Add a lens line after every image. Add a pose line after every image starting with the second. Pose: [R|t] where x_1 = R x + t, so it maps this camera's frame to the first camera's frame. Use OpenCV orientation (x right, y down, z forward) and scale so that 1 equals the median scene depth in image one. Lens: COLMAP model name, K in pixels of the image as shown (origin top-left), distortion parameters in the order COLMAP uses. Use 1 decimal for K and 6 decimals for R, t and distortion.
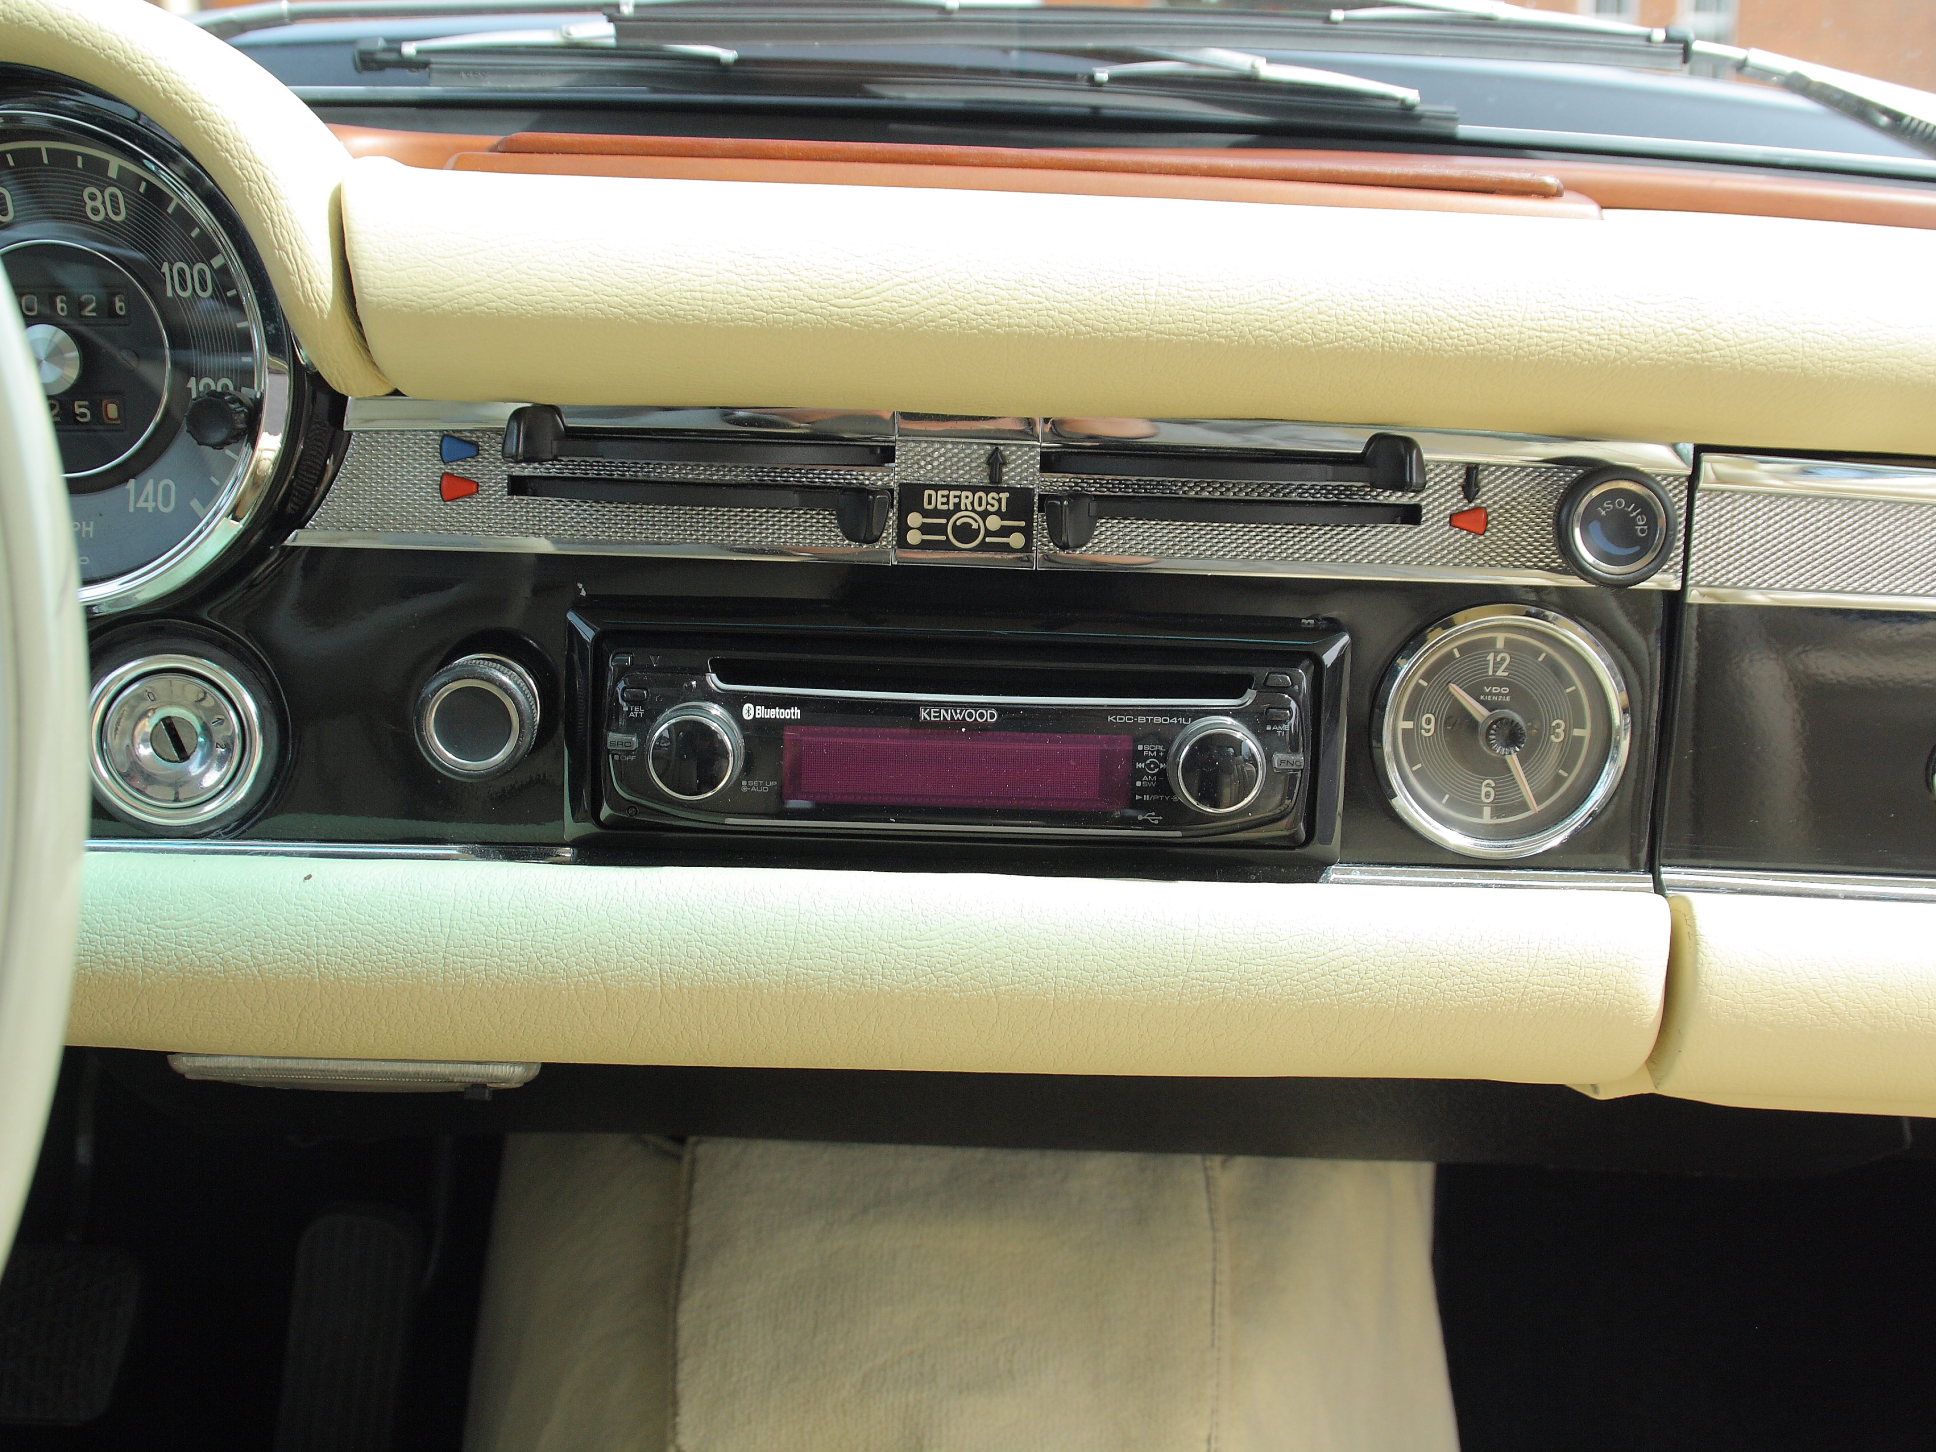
lens RADIAL K [[2213.6, 0, 968.0], [0, 2213.6, 726.0], [0, 0, 1]] dist [-0.024440, -0.011003]
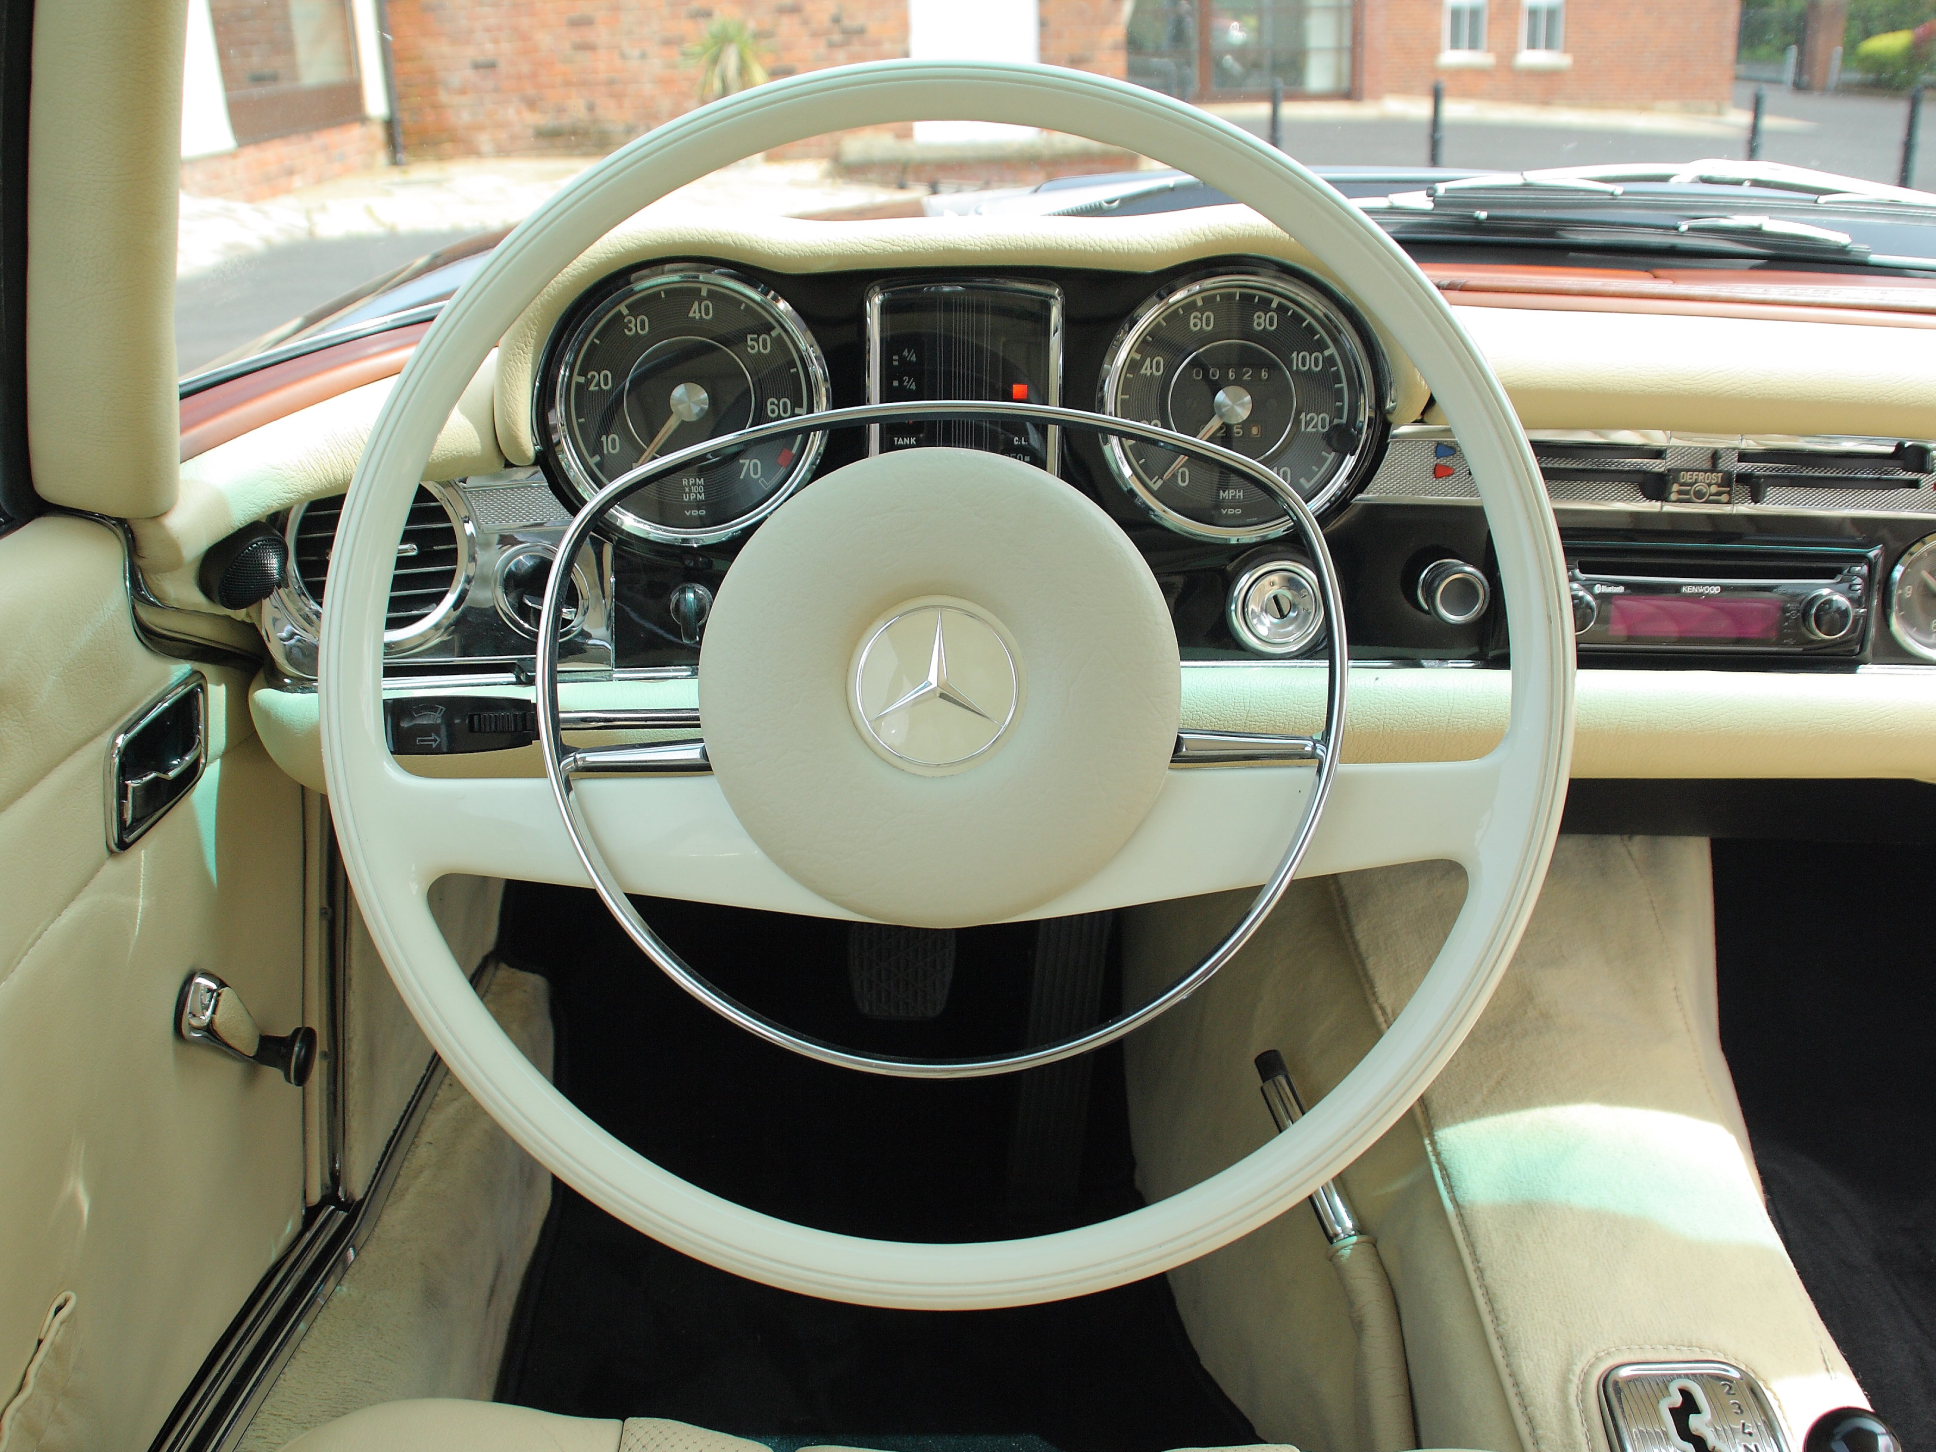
lens RADIAL K [[1803.0, 0, 968.0], [0, 1803.0, 726.0], [0, 0, 1]] dist [-0.093784, 0.008309]
pose [[0.999137, -0.018422, 0.037219, -0.696774], [0.015038, 0.995896, 0.089249, -0.033818], [-0.038710, -0.088612, 0.995314, -0.524097]]
